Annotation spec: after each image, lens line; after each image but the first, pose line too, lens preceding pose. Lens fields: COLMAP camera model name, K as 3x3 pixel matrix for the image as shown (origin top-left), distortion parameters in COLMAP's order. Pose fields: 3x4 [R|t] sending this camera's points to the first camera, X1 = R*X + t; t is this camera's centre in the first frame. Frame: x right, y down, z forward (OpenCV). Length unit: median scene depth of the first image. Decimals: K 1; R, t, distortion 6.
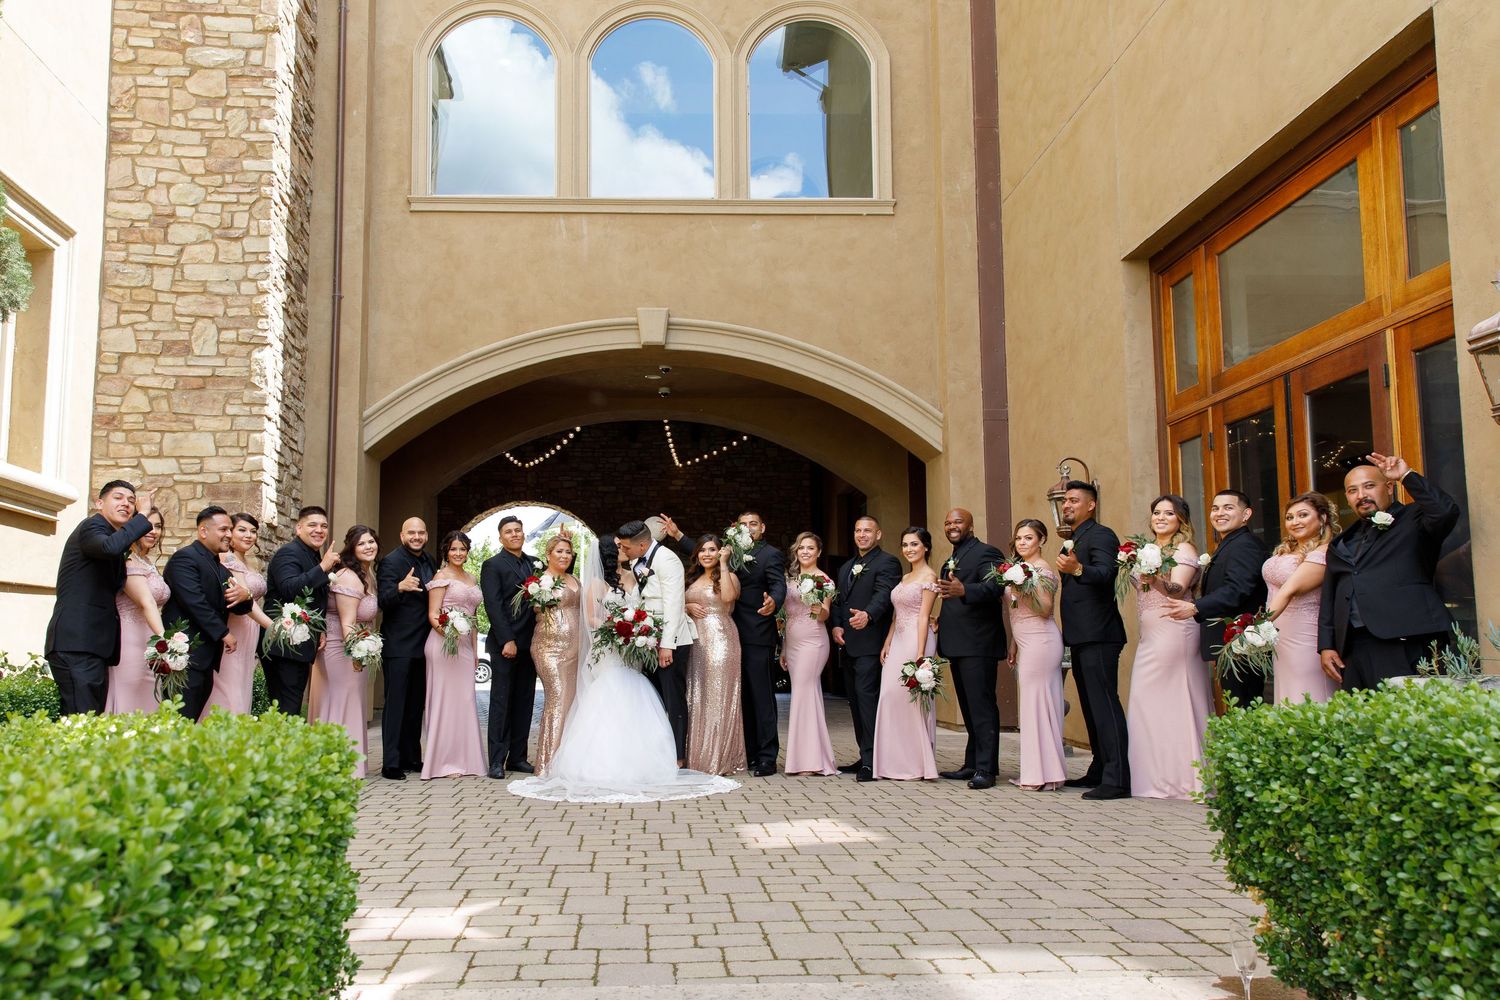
lens RADIAL K [[1135.2, 0, 663.1], [0, 1135.2, 523.1], [0, 0, 1]] dist [0.015645, -0.005620]
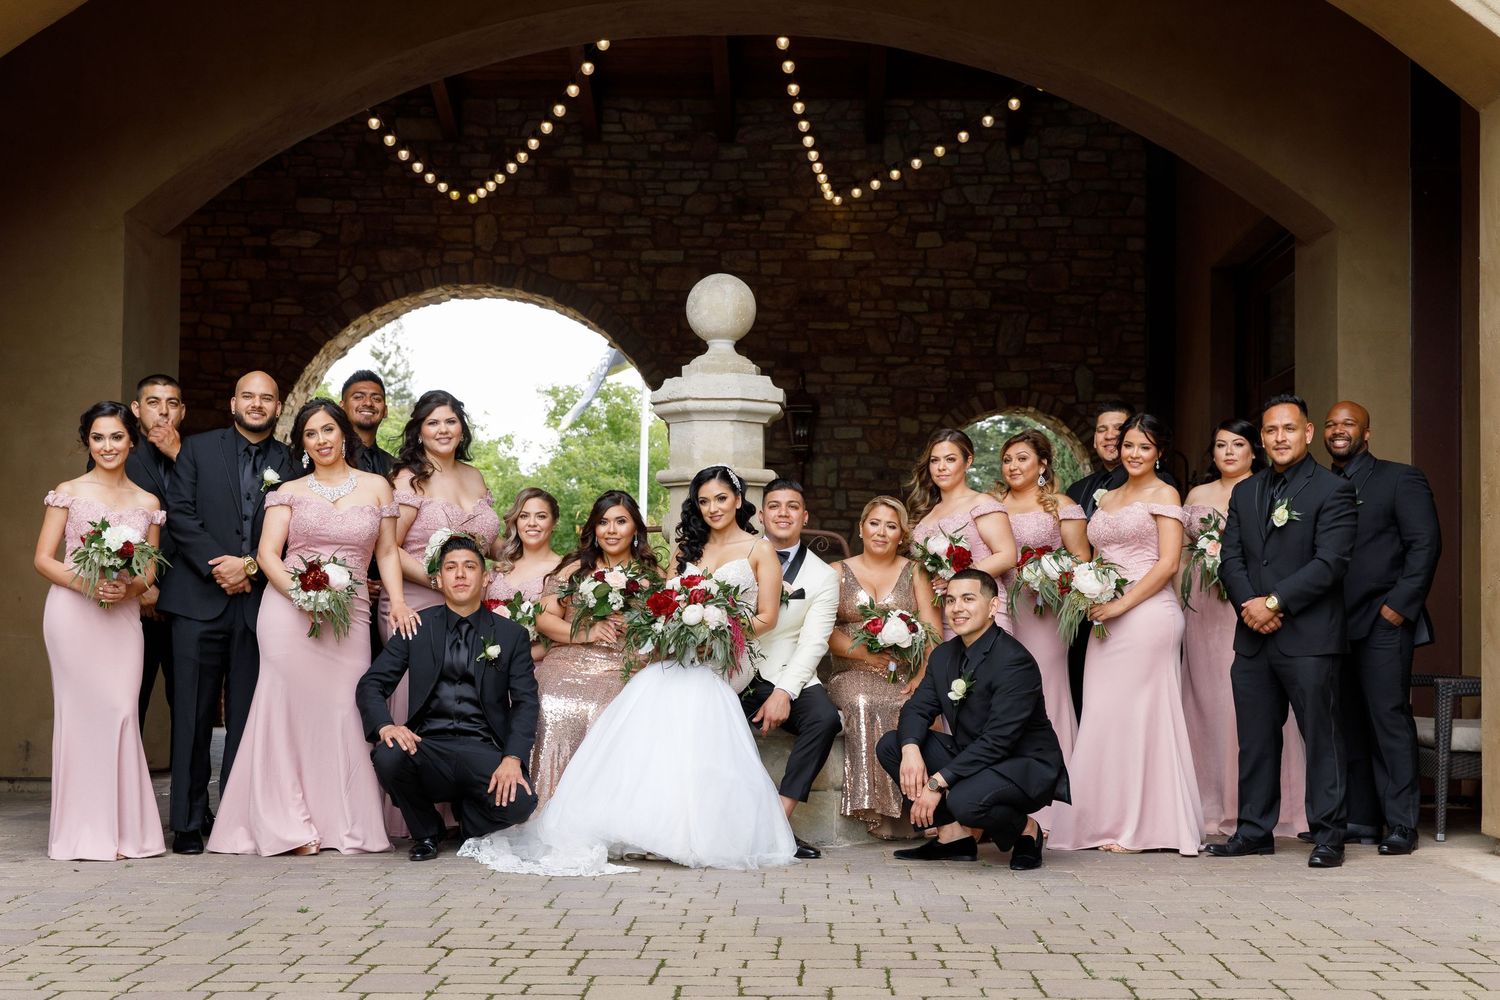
lens RADIAL K [[2270.7, 0, 775.2], [0, 2270.7, 551.4], [0, 0, 1]] dist [0.012156, 0.003688]
pose [[0.999482, 0.008273, -0.031097, 0.045318], [-0.005983, 0.997310, 0.073049, 0.040461], [0.031617, -0.072825, 0.996843, 0.350082]]
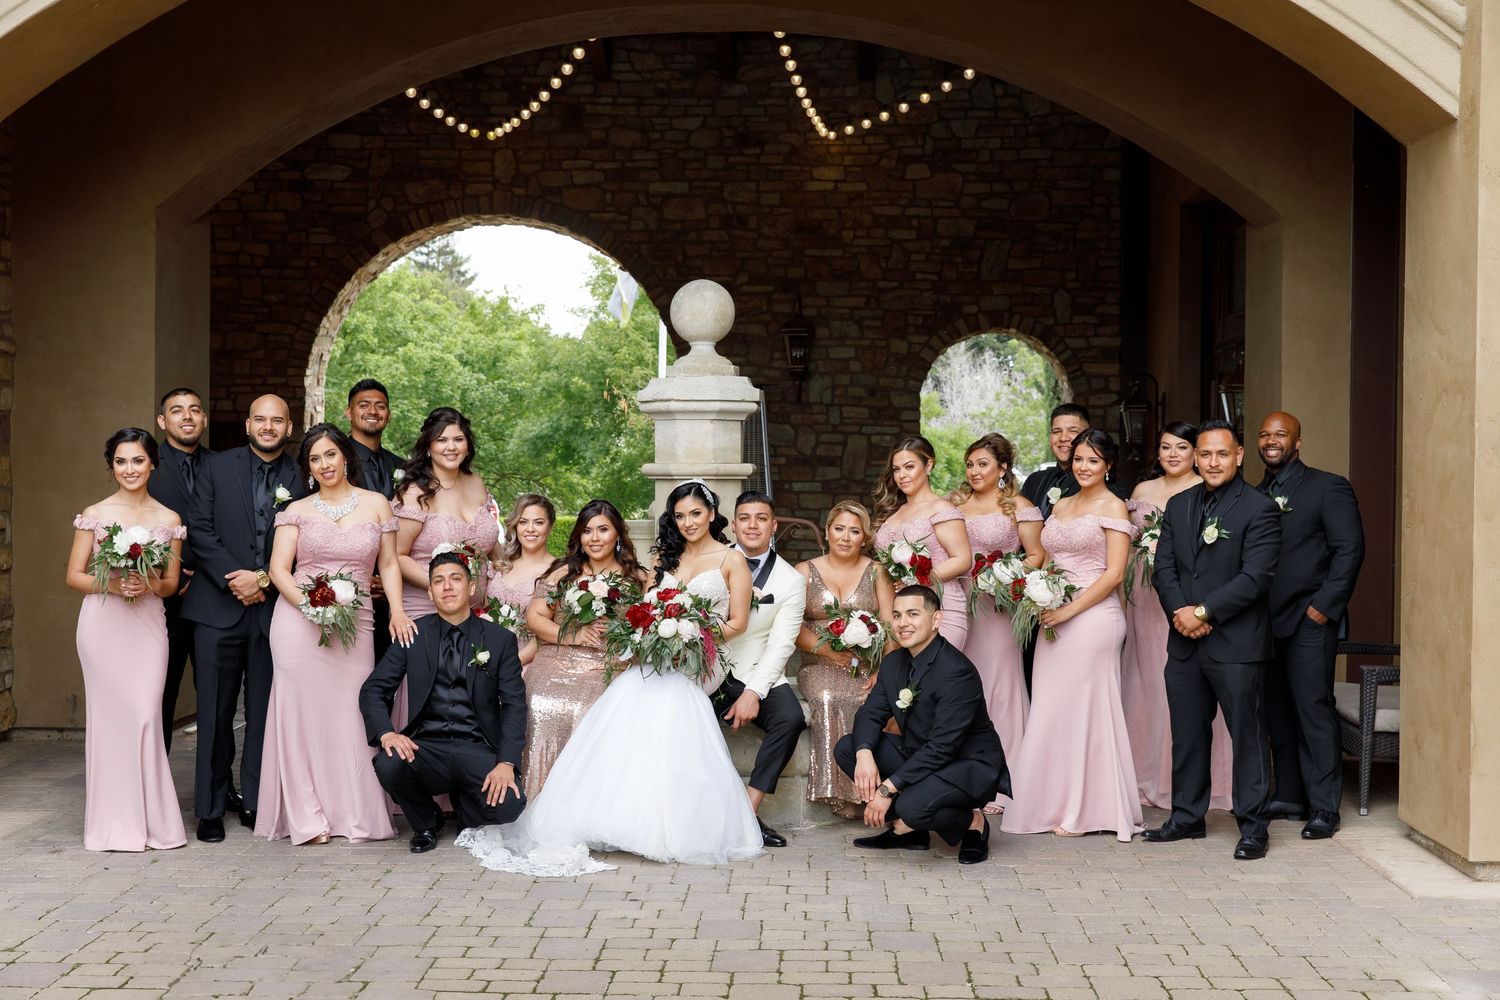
lens RADIAL K [[2112.6, 0, 750.0], [0, 2112.6, 500.0], [0, 0, 1]] dist [0.011970, 0.073376]
pose [[0.998577, 0.009285, -0.052522, 0.065376], [-0.002588, 0.992007, 0.126159, -0.030173], [0.053274, -0.125844, 0.990619, 0.350129]]
